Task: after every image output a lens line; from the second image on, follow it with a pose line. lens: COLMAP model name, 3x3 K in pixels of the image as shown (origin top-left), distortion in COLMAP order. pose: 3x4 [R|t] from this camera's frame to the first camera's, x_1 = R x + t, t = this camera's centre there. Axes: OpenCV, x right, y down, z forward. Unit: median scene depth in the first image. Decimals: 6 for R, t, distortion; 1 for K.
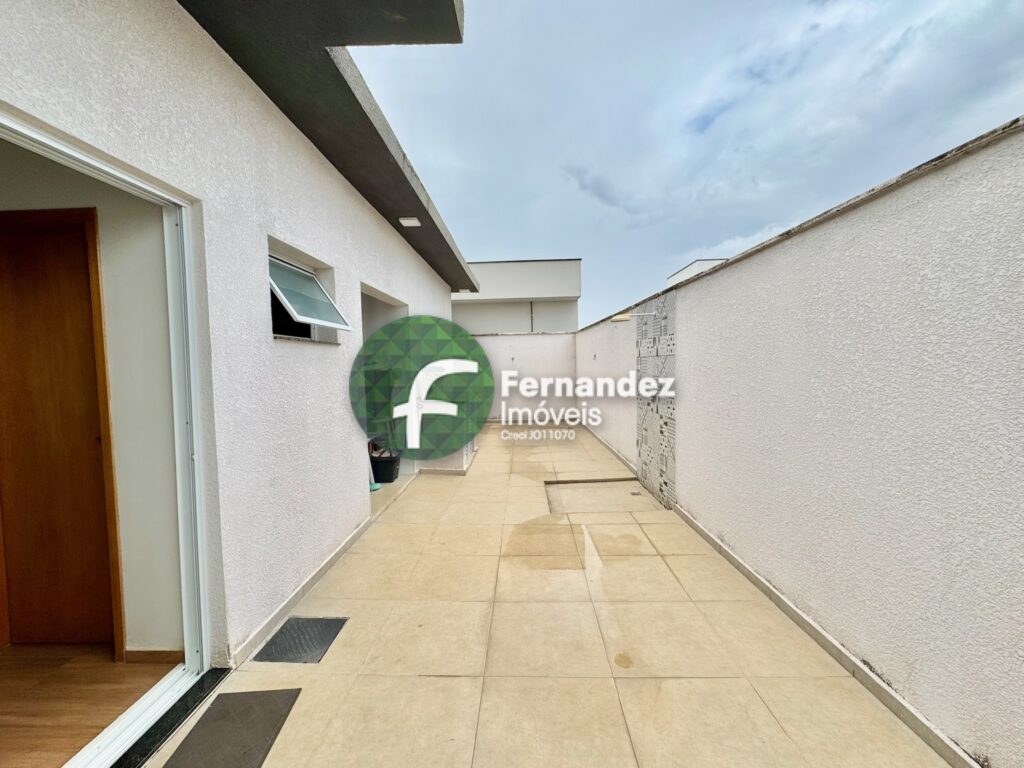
lens RADIAL K [[410.8, 0, 511.6], [0, 410.8, 385.9], [0, 0, 1]] dist [0.001899, -0.000009]
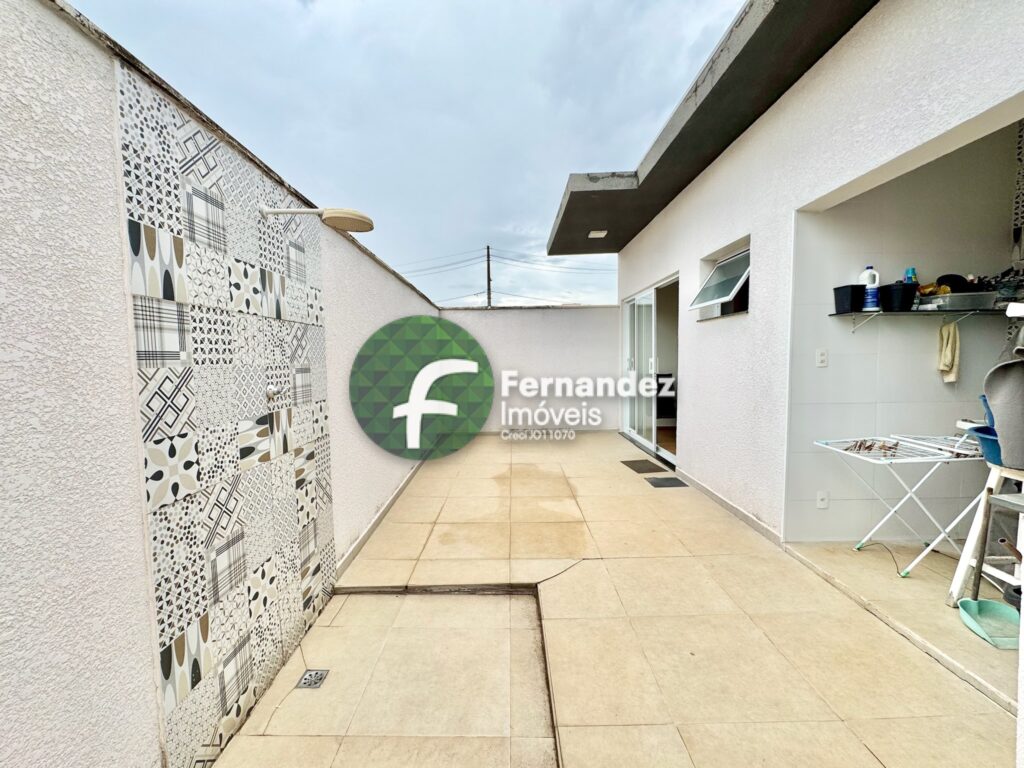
lens RADIAL K [[410.8, 0, 508.3], [0, 410.8, 385.5], [0, 0, 1]] dist [0.001899, -0.000009]
pose [[-0.999020, 0.039699, -0.019550, 0.173207], [0.037031, 0.991865, 0.121791, -0.065822], [0.024226, 0.120948, -0.992363, 1.969754]]
